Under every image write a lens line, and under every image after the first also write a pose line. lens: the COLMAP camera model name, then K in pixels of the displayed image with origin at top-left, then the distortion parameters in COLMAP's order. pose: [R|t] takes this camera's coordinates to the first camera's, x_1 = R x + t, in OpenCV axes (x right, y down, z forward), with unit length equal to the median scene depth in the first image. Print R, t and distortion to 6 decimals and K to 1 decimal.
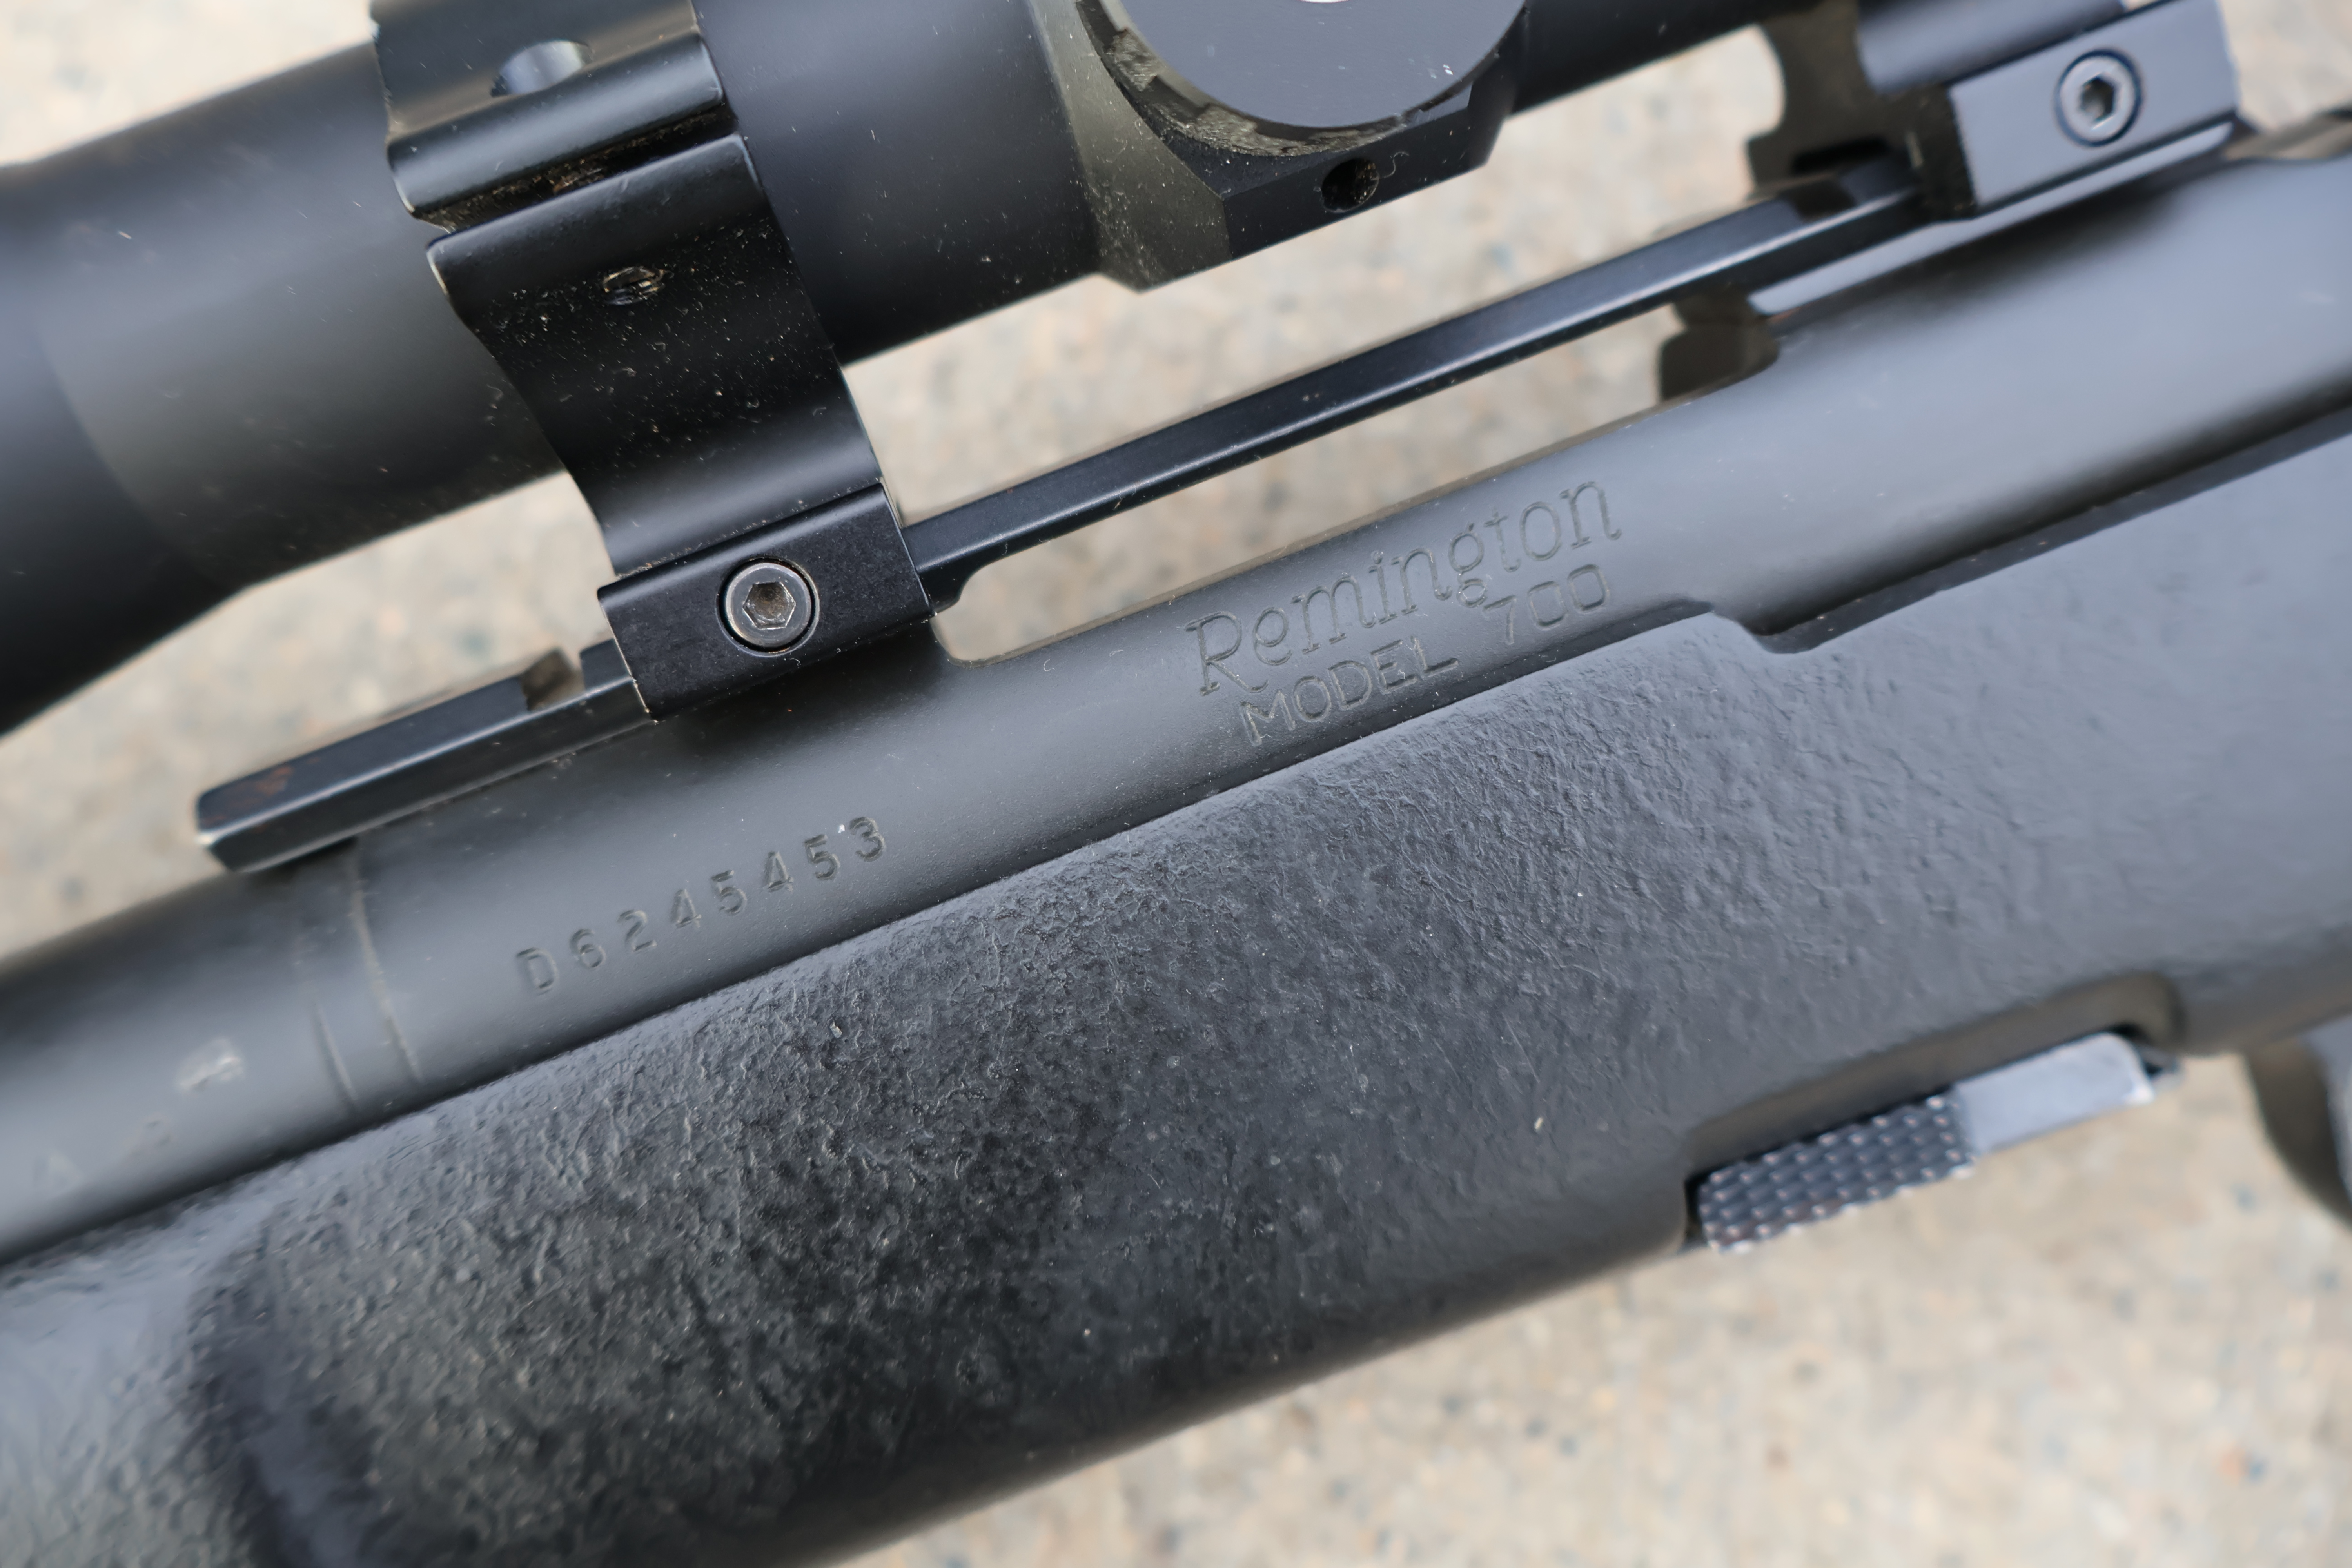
lens RADIAL K [[1993.1, 0, 1151.5], [0, 1993.1, 744.8], [0, 0, 1]] dist [-0.000036, -0.000523]
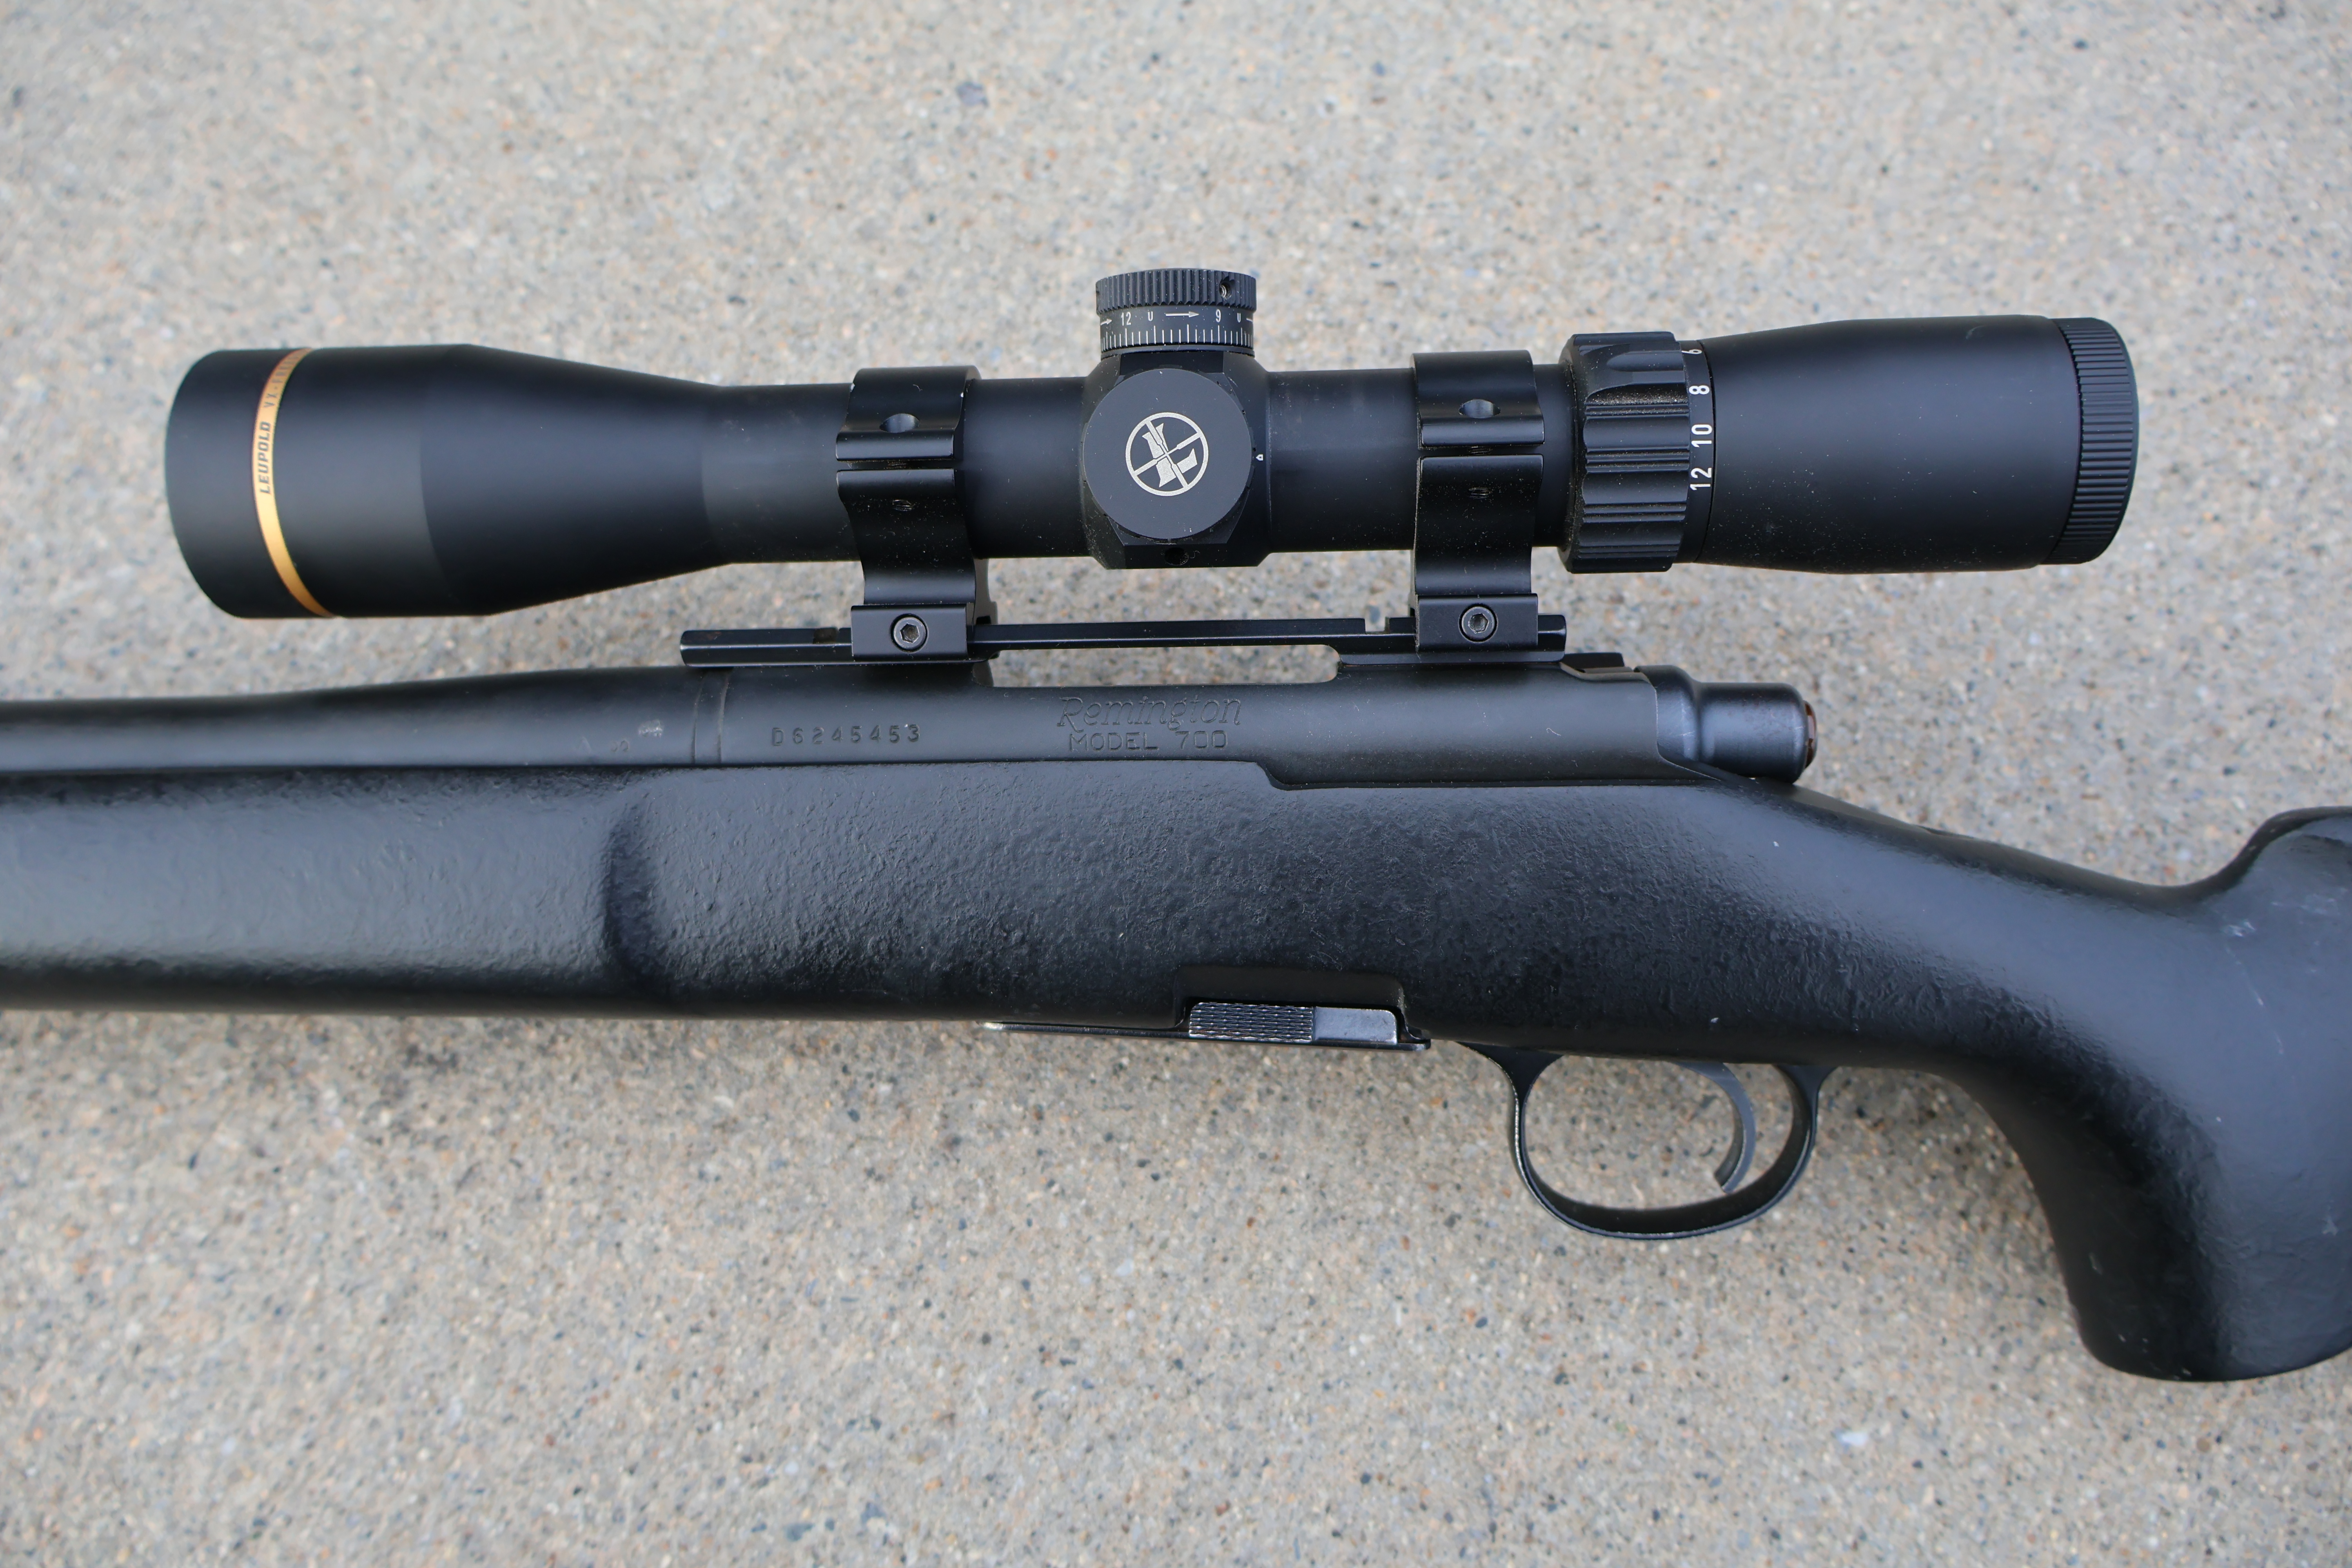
lens RADIAL K [[1993.1, 0, 1168.1], [0, 1993.1, 780.3], [0, 0, 1]] dist [-0.000036, -0.000523]
pose [[0.926227, 0.342285, -0.157940, 0.544314], [-0.355194, 0.932765, -0.061537, 0.136782], [0.126258, 0.113096, 0.985529, -1.368539]]
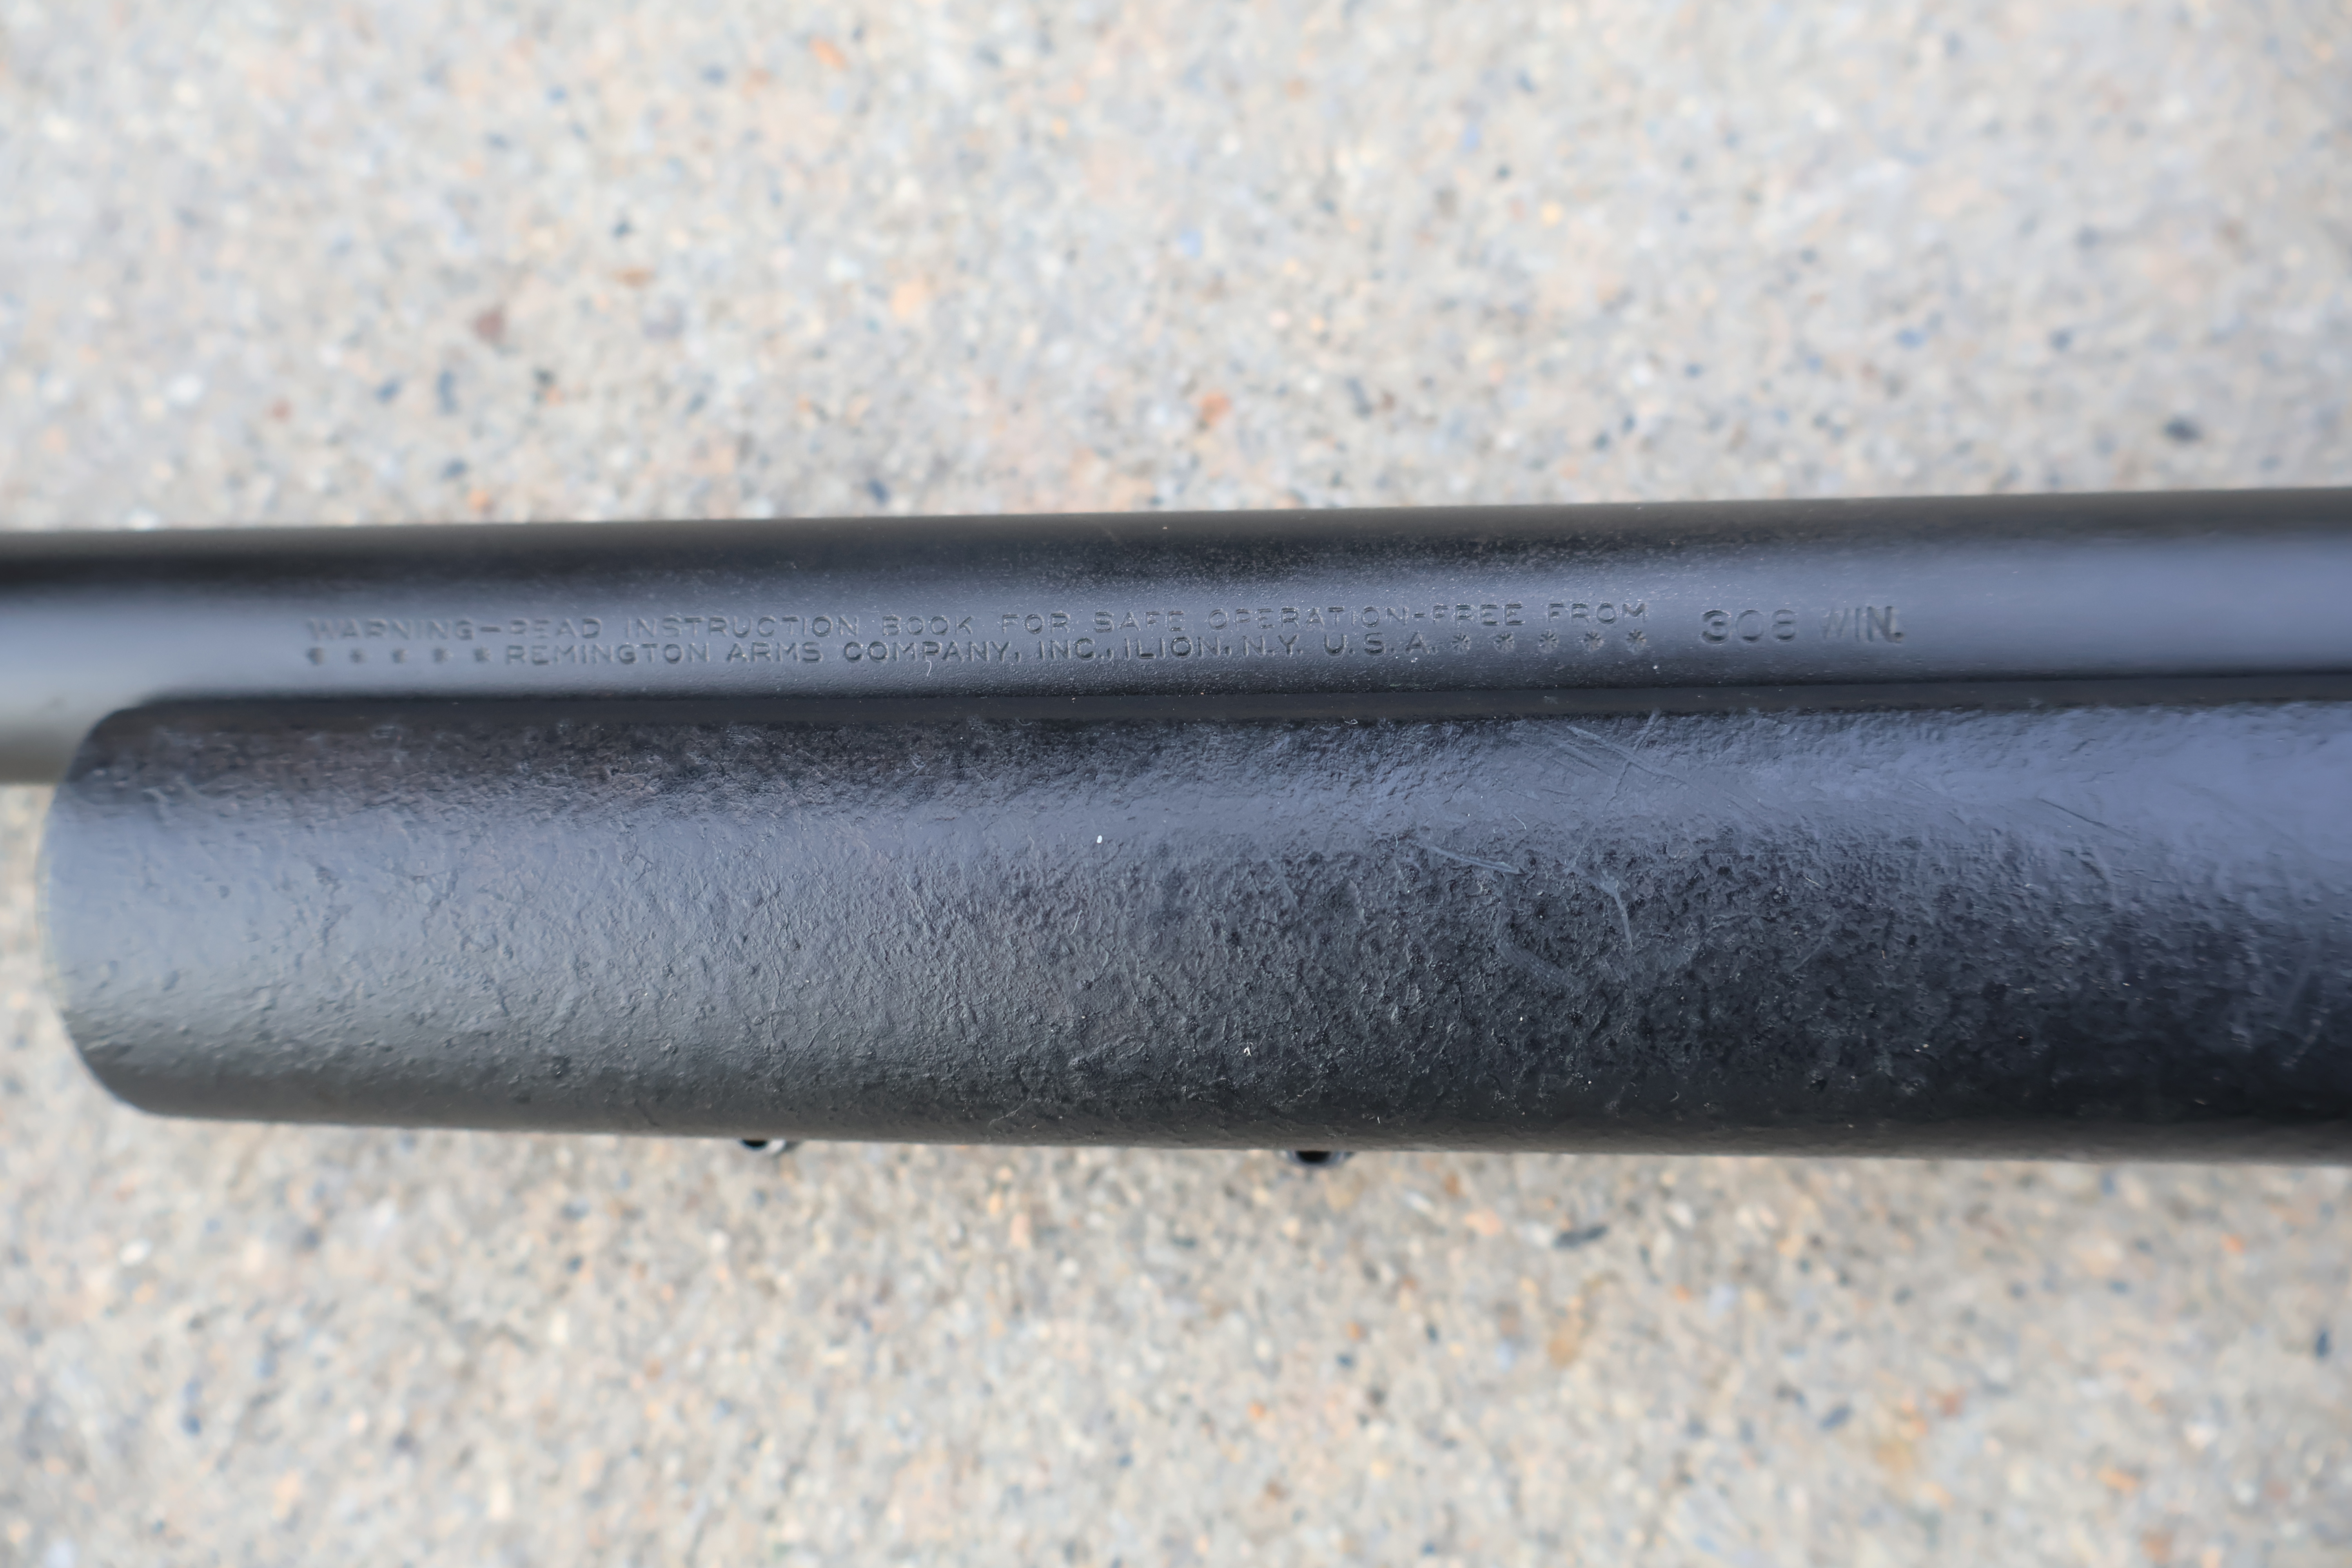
lens RADIAL K [[1993.1, 0, 1190.3], [0, 1993.1, 803.7], [0, 0, 1]] dist [-0.000036, -0.000523]
pose [[0.930217, 0.359532, -0.073704, -1.745085], [-0.348049, 0.927902, 0.133639, 0.660637], [0.116437, -0.098661, 0.988286, -0.268172]]
